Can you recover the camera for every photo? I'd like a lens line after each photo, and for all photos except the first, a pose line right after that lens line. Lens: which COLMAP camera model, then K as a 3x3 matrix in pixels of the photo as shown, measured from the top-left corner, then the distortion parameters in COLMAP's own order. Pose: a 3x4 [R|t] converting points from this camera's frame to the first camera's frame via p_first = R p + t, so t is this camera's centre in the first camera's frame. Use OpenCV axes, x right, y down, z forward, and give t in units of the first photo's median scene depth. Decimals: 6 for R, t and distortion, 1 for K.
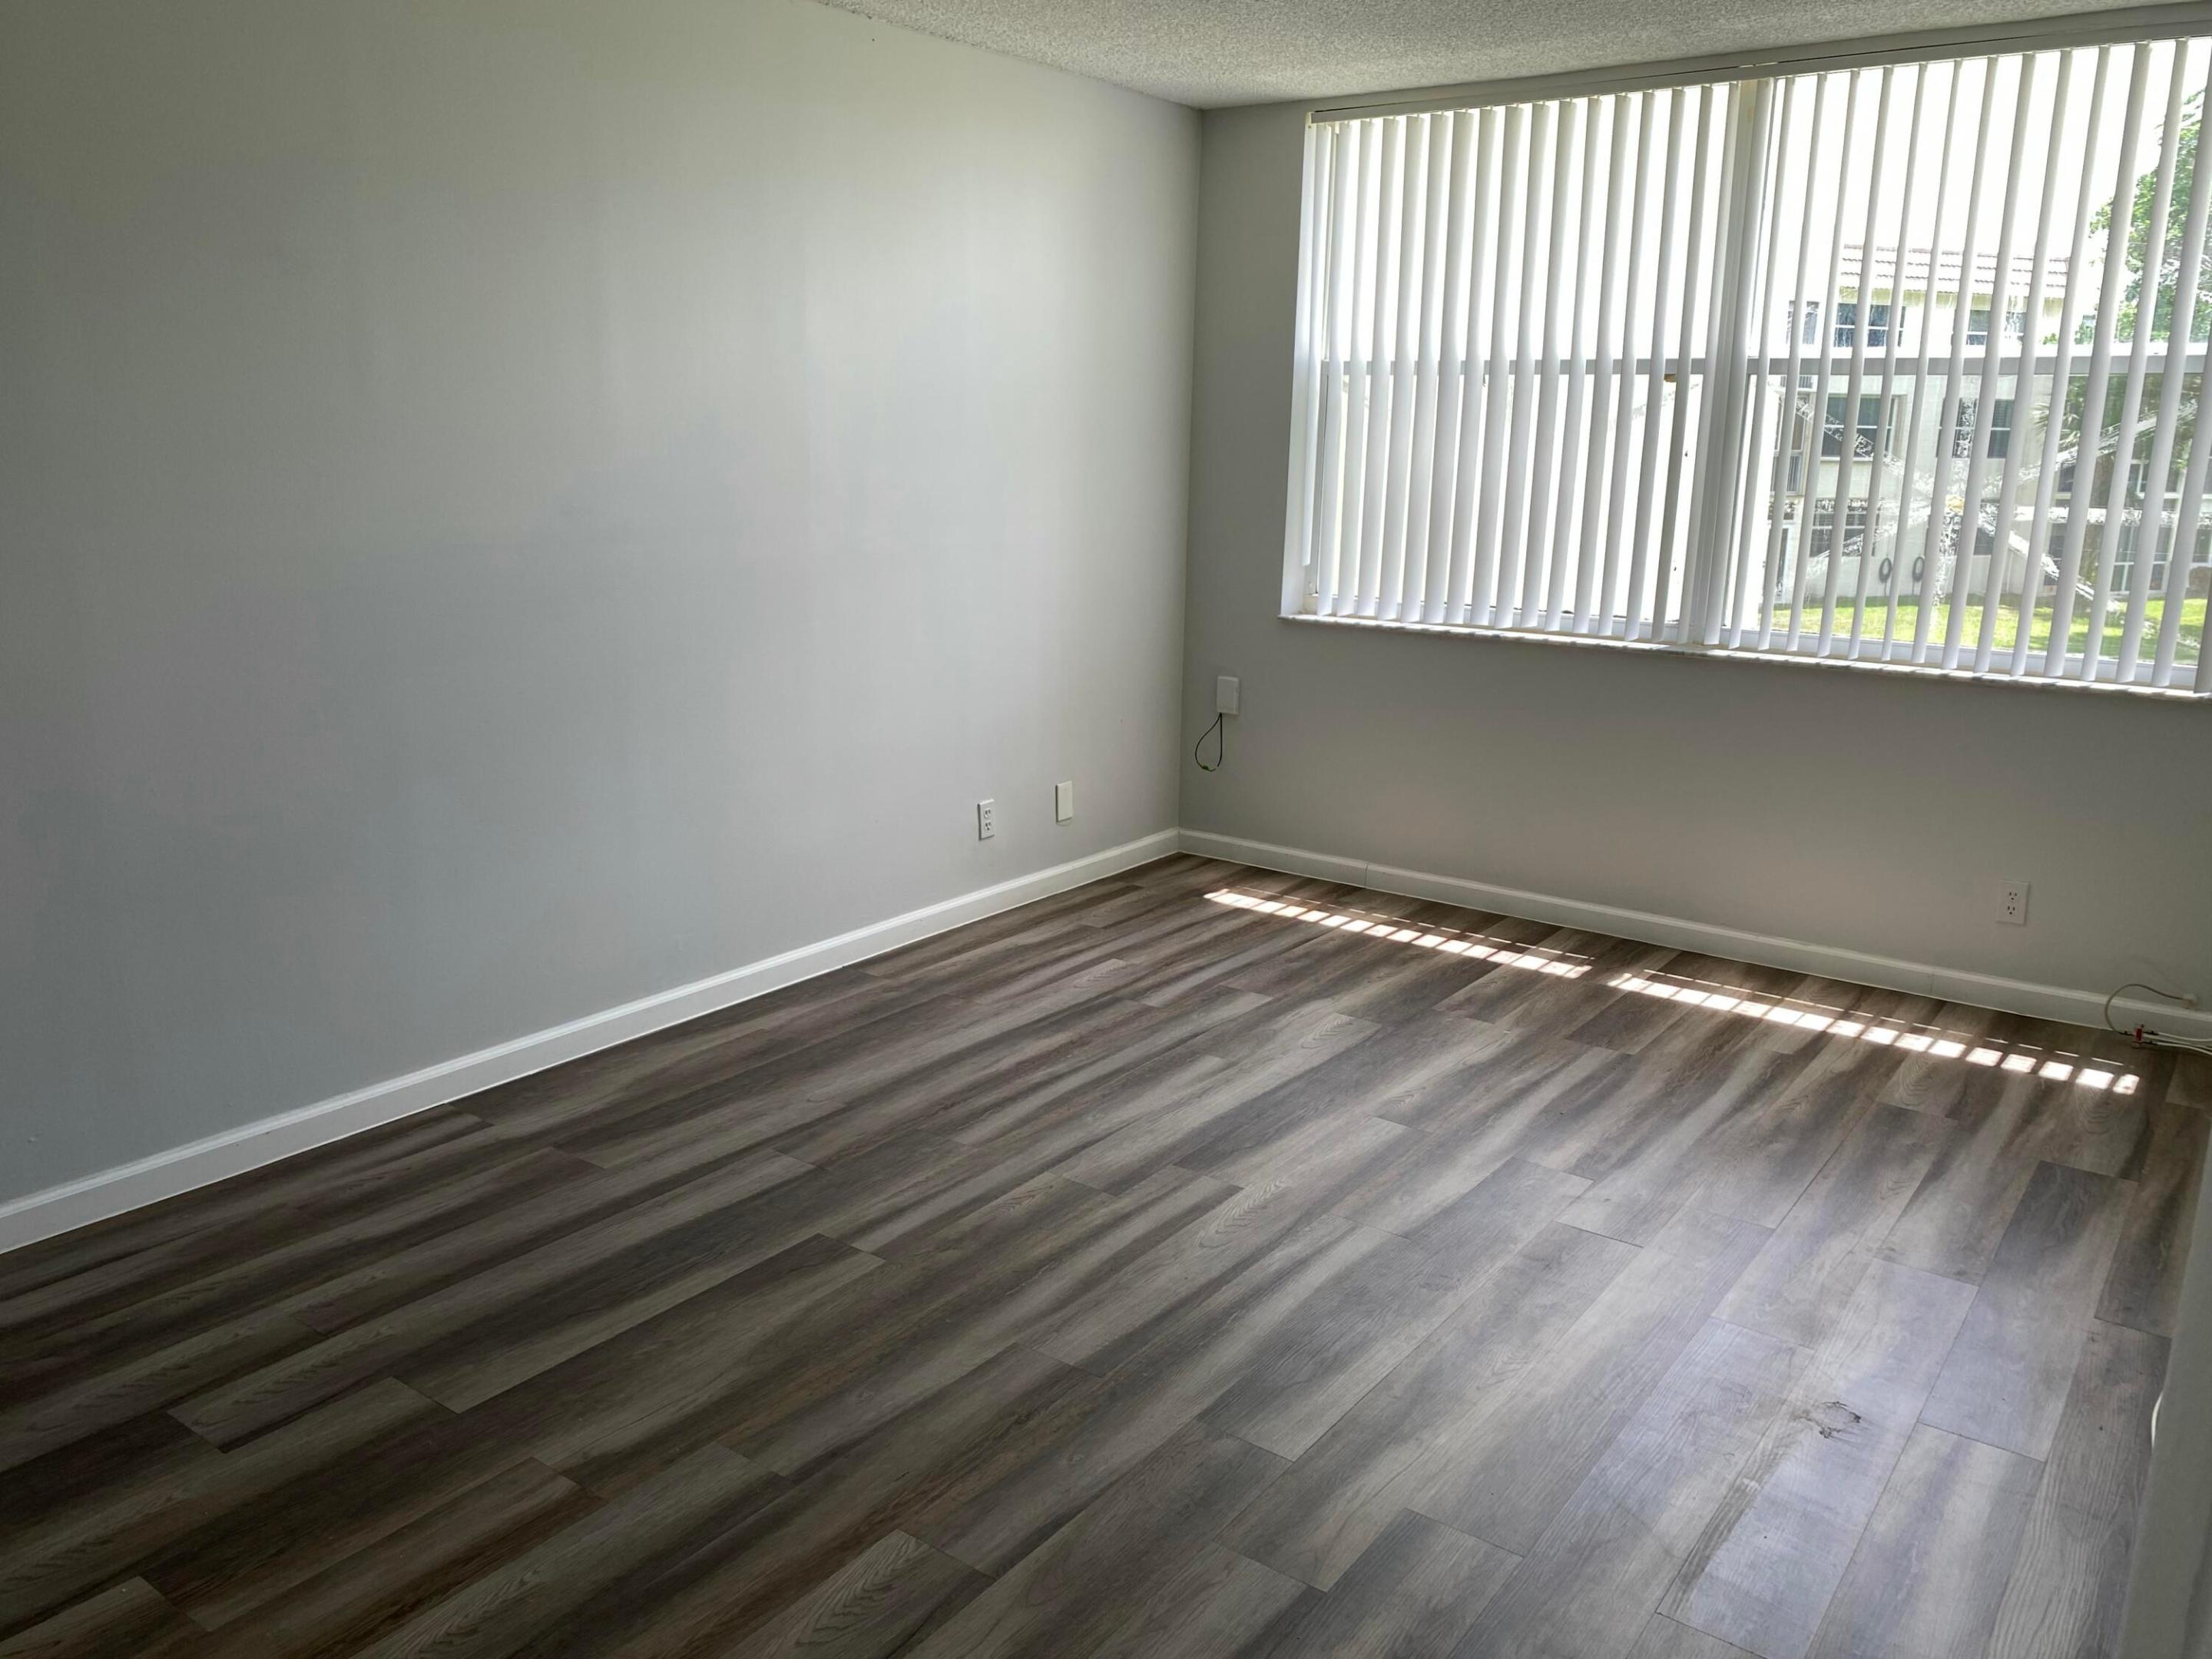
lens RADIAL K [[1683.3, 0, 1100.9], [0, 1683.3, 830.2], [0, 0, 1]] dist [0.052147, -0.062923]
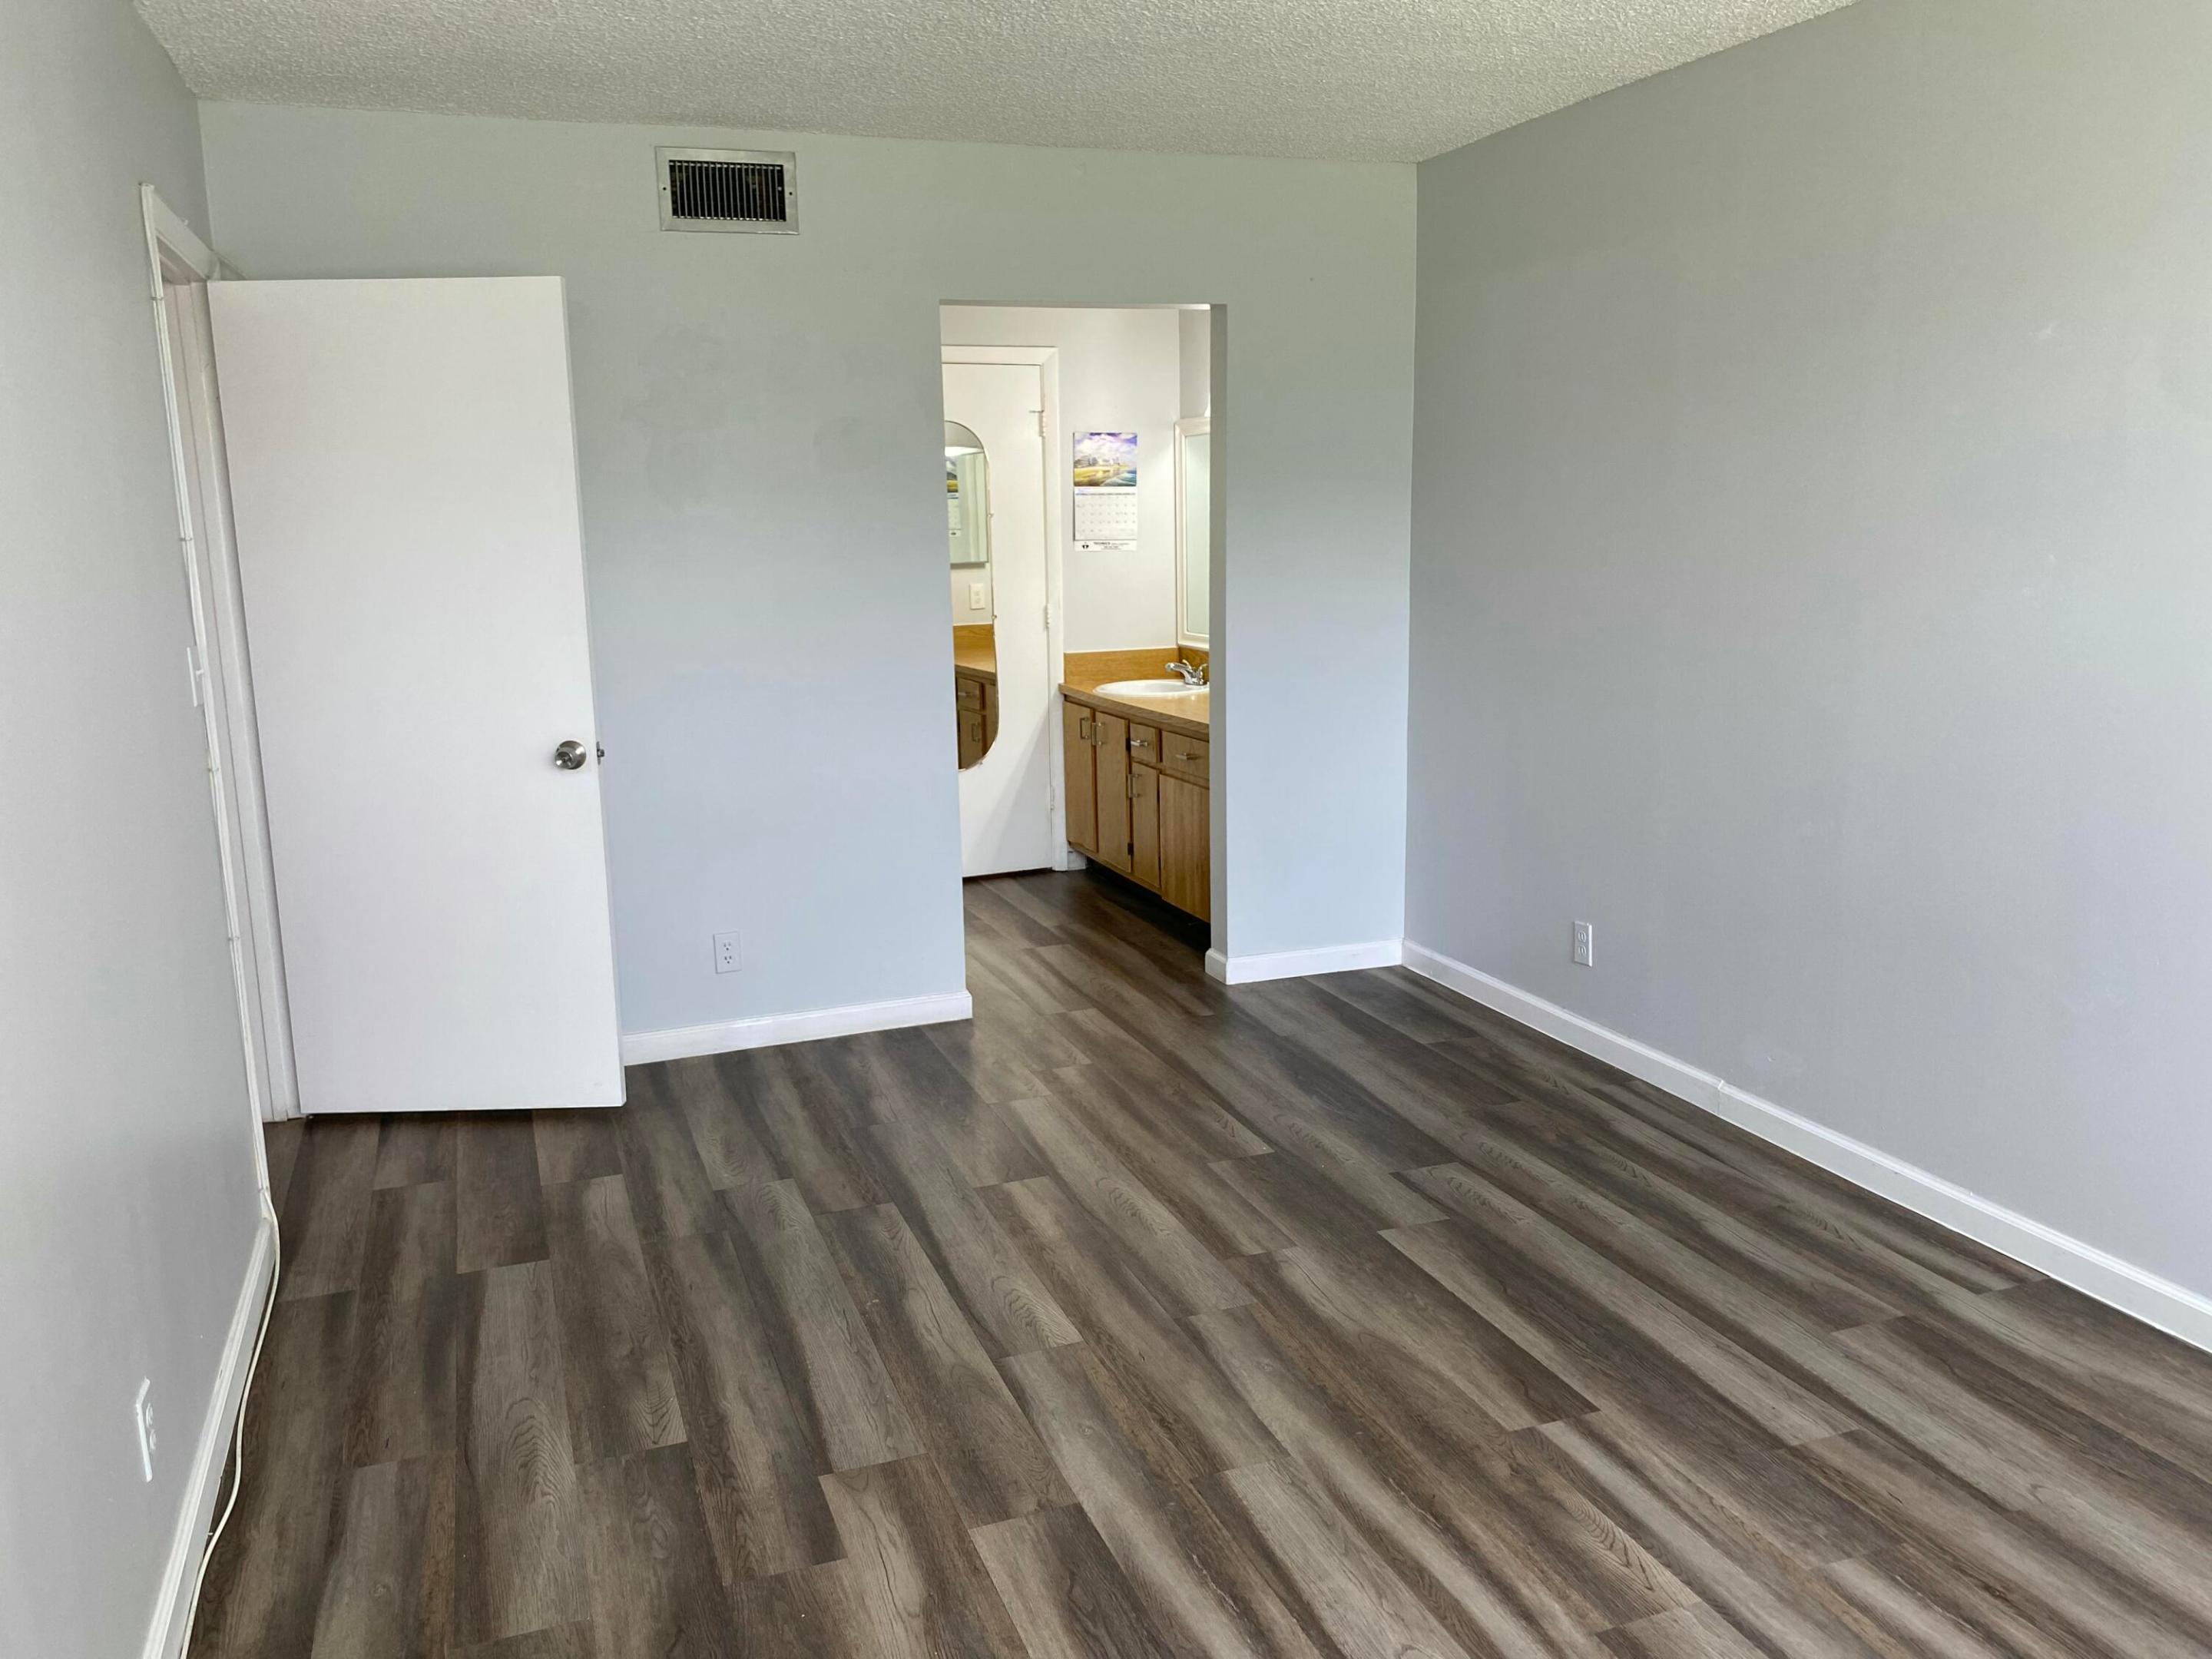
lens RADIAL K [[1683.3, 0, 1102.9], [0, 1683.3, 829.9], [0, 0, 1]] dist [0.052147, -0.062923]
pose [[-0.545782, 0.153739, -0.823703, 0.670954], [-0.186020, 0.936264, 0.298004, -0.266529], [0.817018, 0.315870, -0.482398, 1.140317]]
